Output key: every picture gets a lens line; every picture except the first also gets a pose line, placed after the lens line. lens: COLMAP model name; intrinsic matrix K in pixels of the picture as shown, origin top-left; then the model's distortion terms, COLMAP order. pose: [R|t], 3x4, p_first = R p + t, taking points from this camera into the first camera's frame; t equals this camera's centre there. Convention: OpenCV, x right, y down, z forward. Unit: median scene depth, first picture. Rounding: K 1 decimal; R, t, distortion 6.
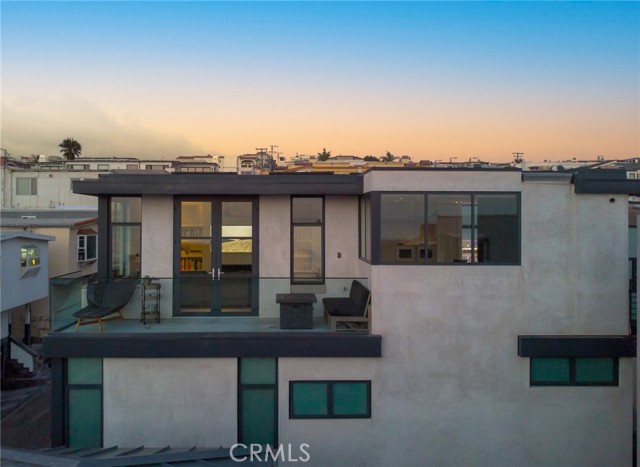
lens RADIAL K [[557.7, 0, 320.0], [0, 557.7, 233.5], [0, 0, 1]] dist [-0.004796, -0.006097]
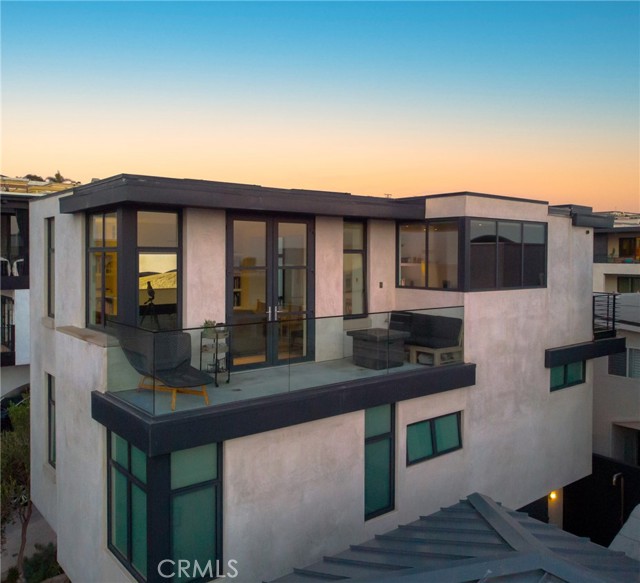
lens RADIAL K [[579.3, 0, 319.9], [0, 579.3, 276.2], [0, 0, 1]] dist [-0.002407, -0.000416]
pose [[0.793139, -0.021150, 0.608673, -0.721127], [0.011807, 0.999743, 0.019354, 0.005556], [-0.608926, -0.008164, 0.793185, 0.346319]]
